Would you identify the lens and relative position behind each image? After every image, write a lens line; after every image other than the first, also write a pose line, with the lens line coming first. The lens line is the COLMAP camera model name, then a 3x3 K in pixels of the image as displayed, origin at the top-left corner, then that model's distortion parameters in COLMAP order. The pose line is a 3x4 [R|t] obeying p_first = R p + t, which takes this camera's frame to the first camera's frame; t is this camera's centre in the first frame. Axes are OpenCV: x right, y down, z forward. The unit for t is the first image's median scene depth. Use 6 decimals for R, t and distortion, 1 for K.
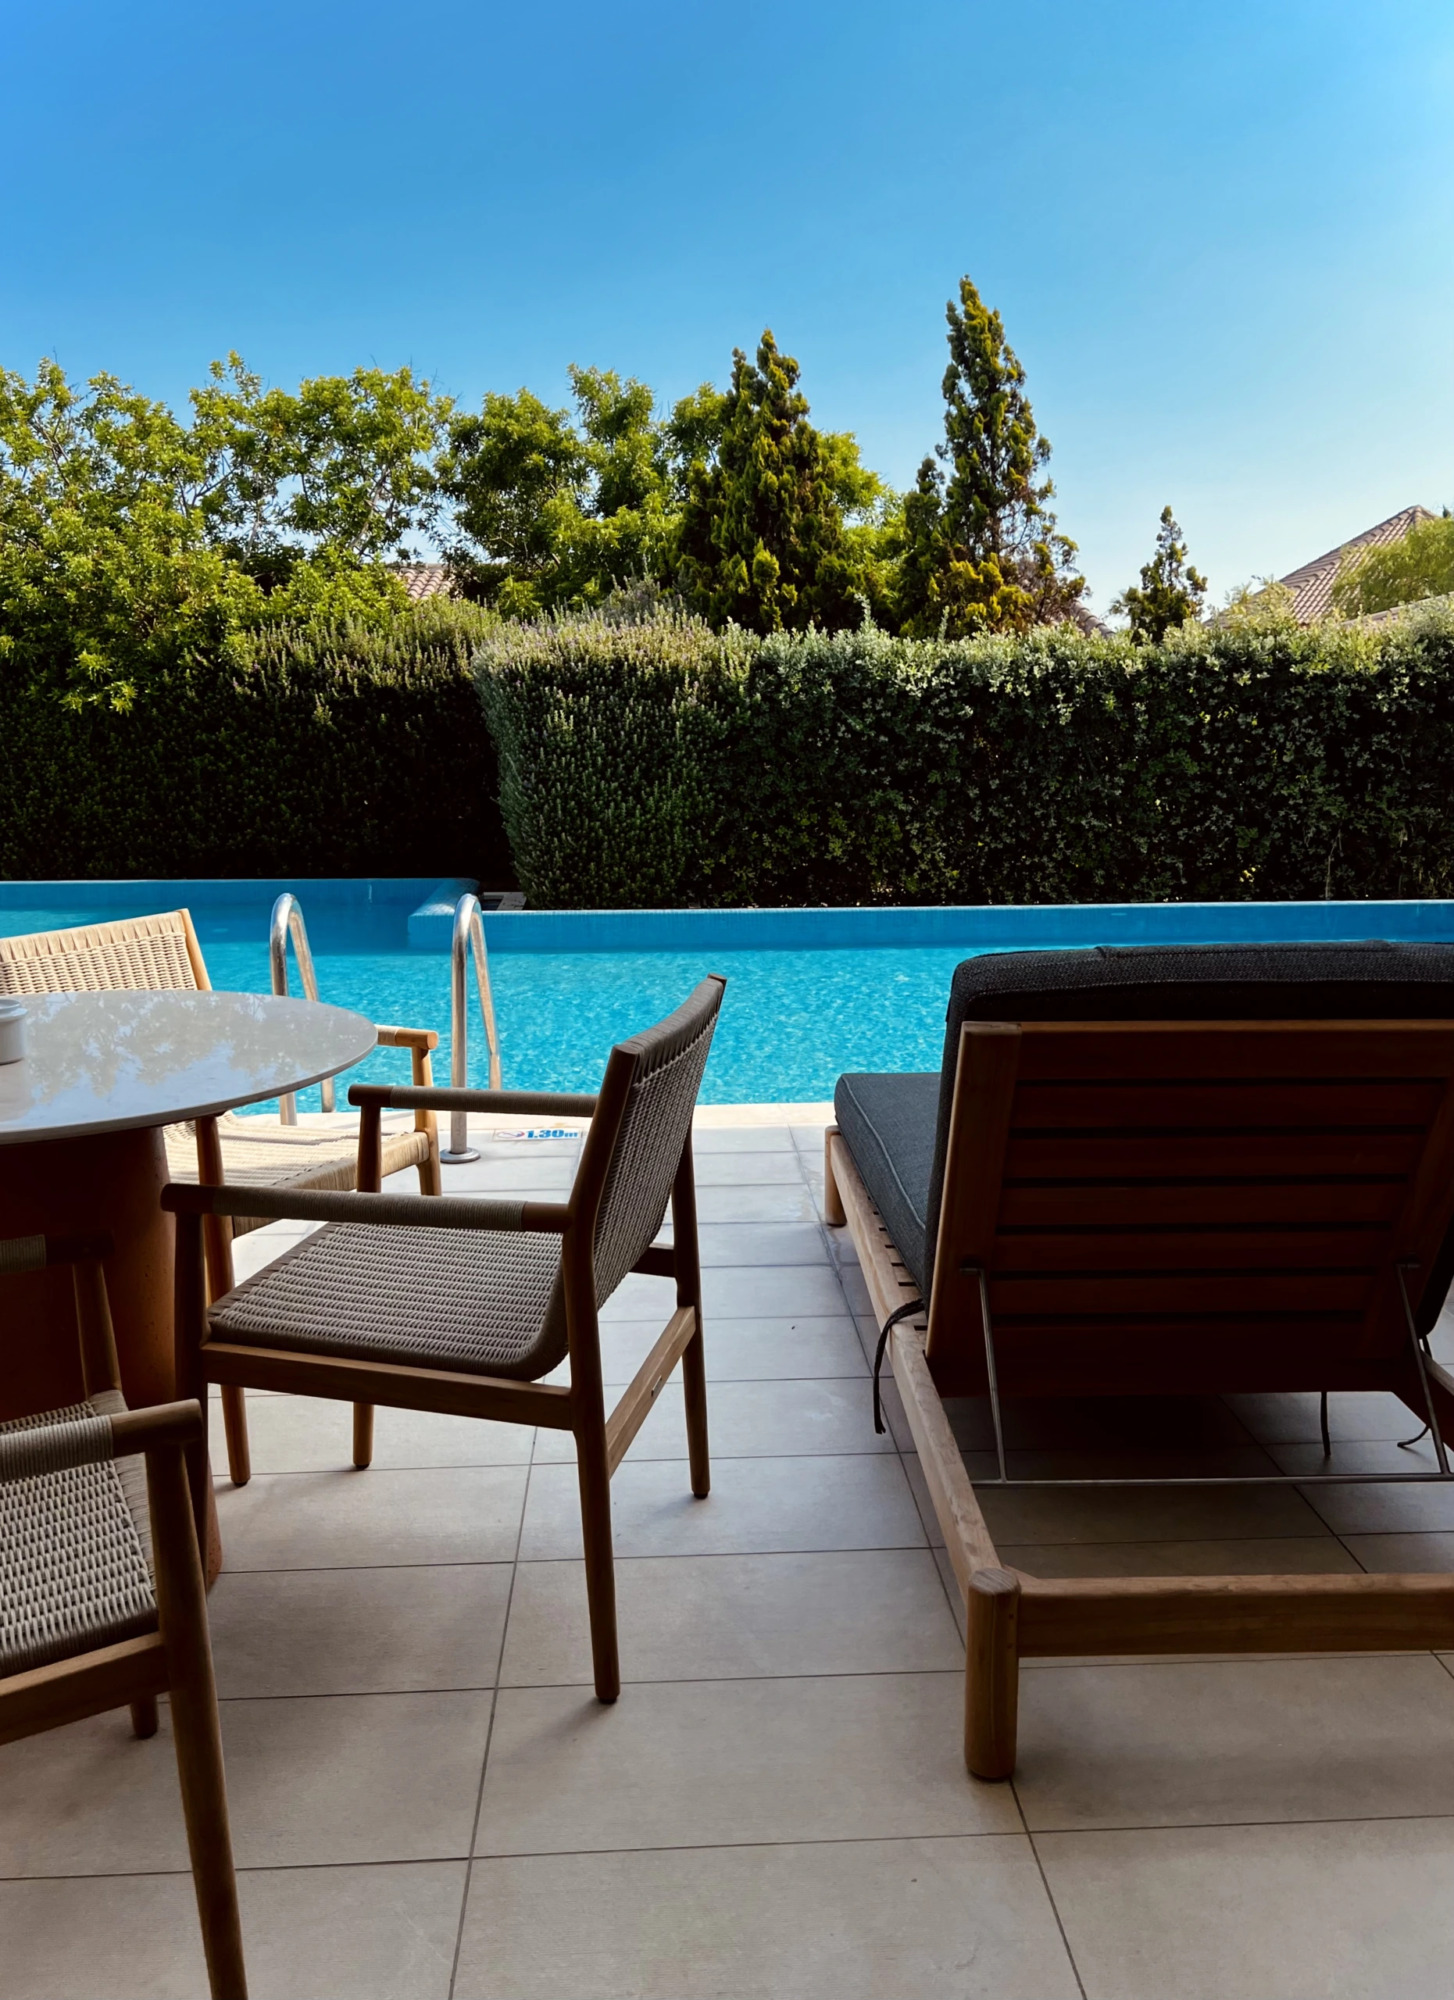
lens RADIAL K [[1567.6, 0, 729.7], [0, 1567.6, 1007.0], [0, 0, 1]] dist [0.128559, 0.001873]
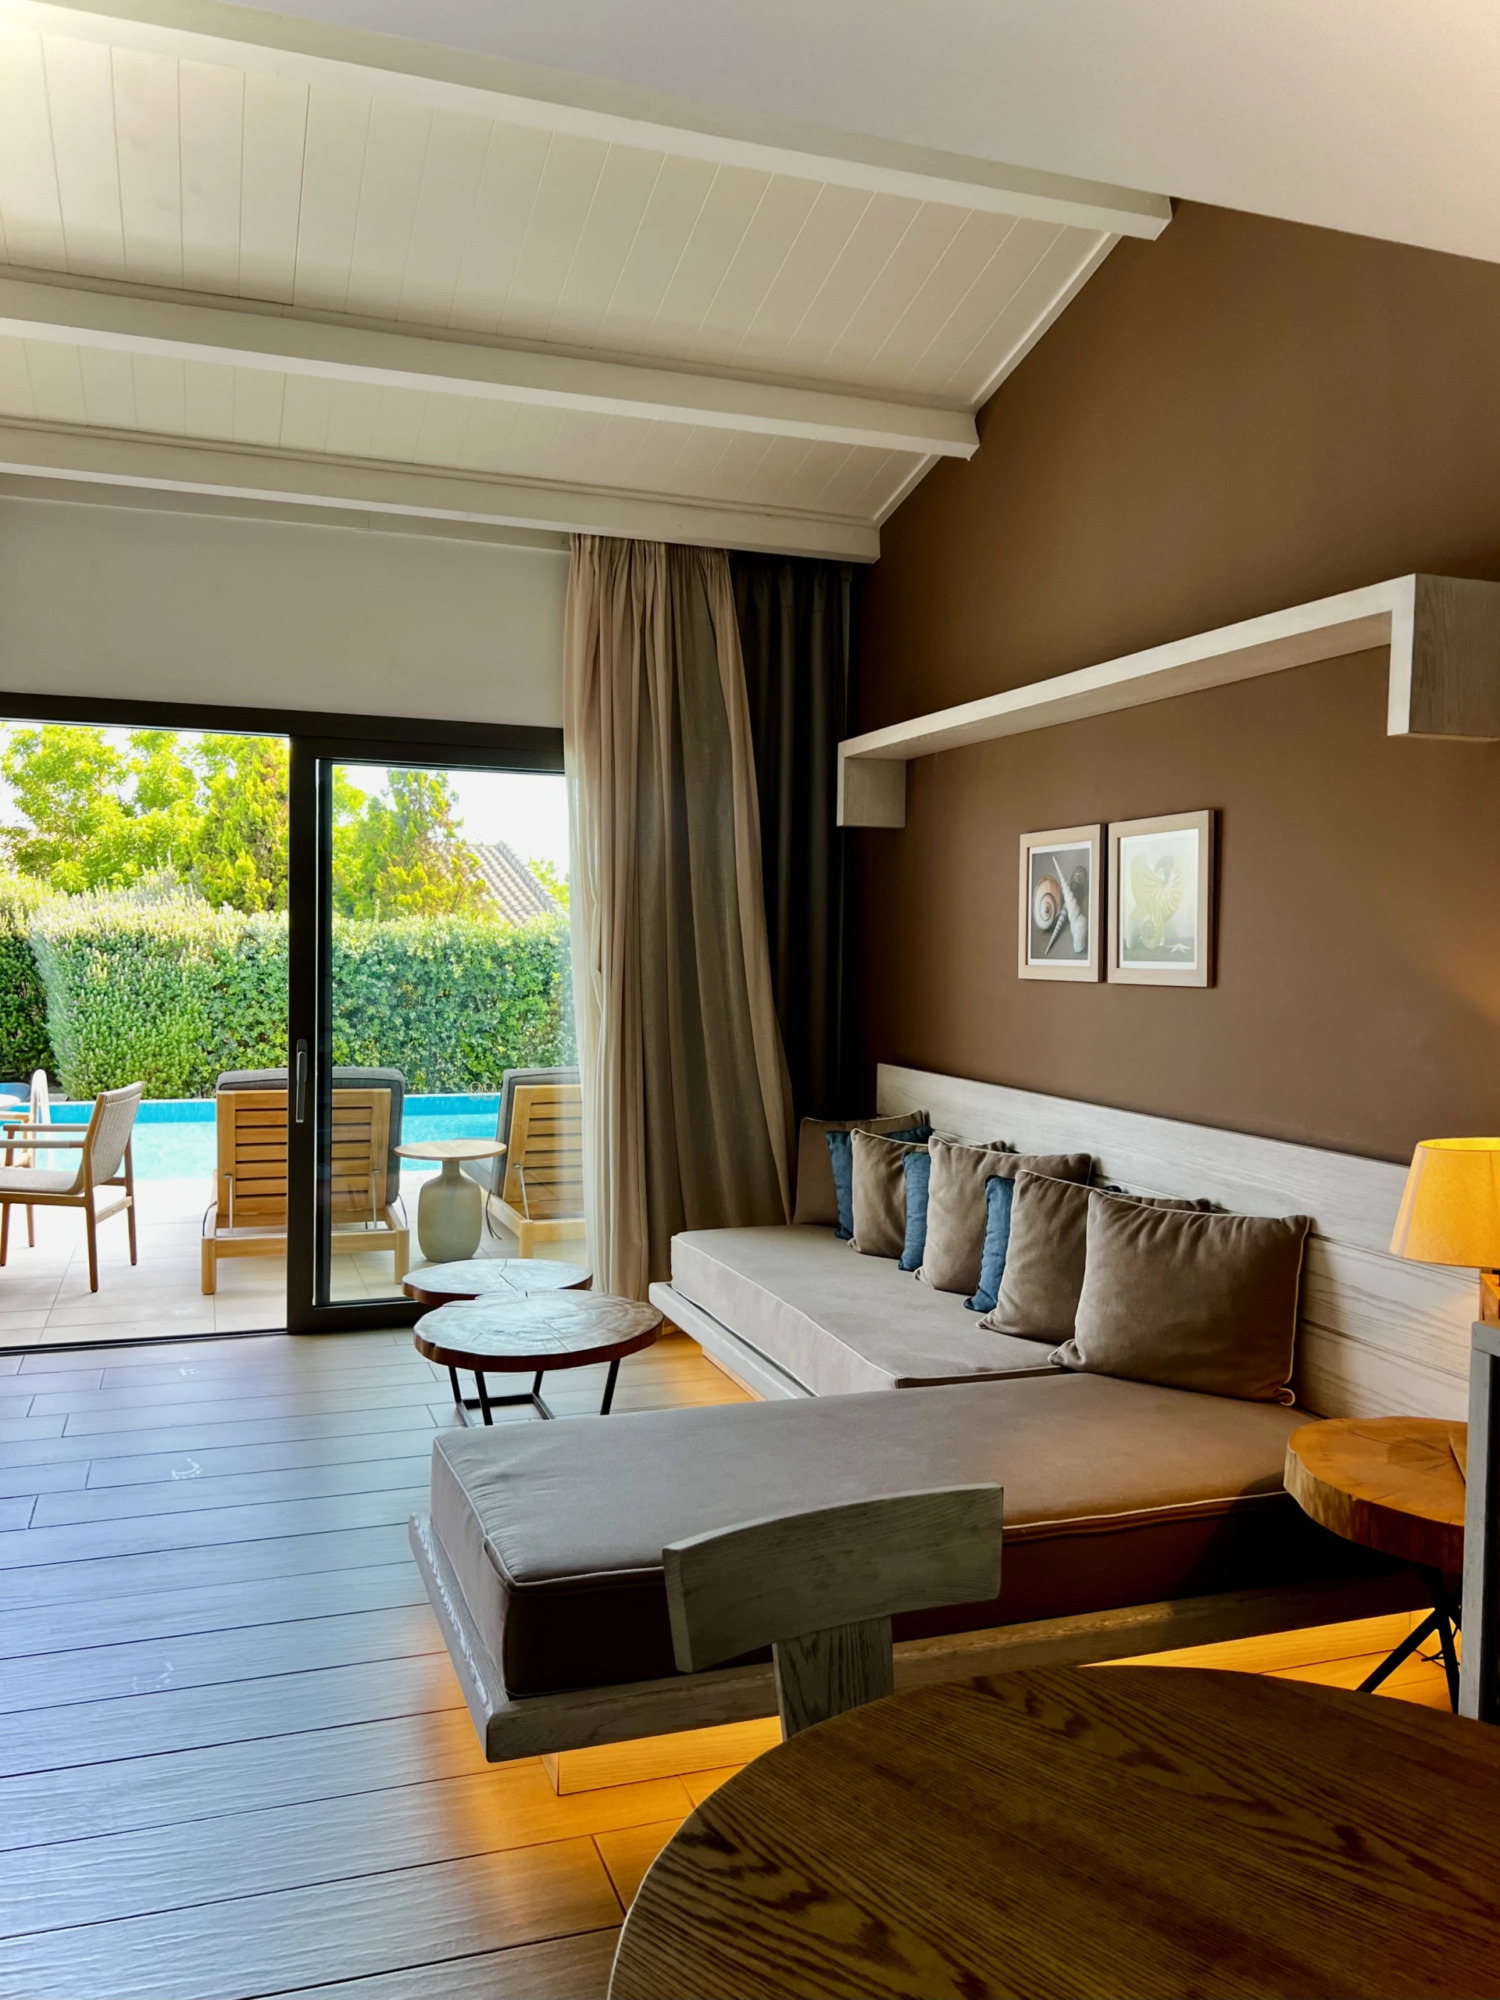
lens RADIAL K [[1494.2, 0, 761.3], [0, 1494.2, 1002.4], [0, 0, 1]] dist [0.008580, -0.005727]
pose [[0.953040, 0.005547, 0.302794, 0.054083], [0.038864, 0.989325, -0.140448, 0.058870], [-0.300341, 0.145620, 0.942651, -0.442592]]
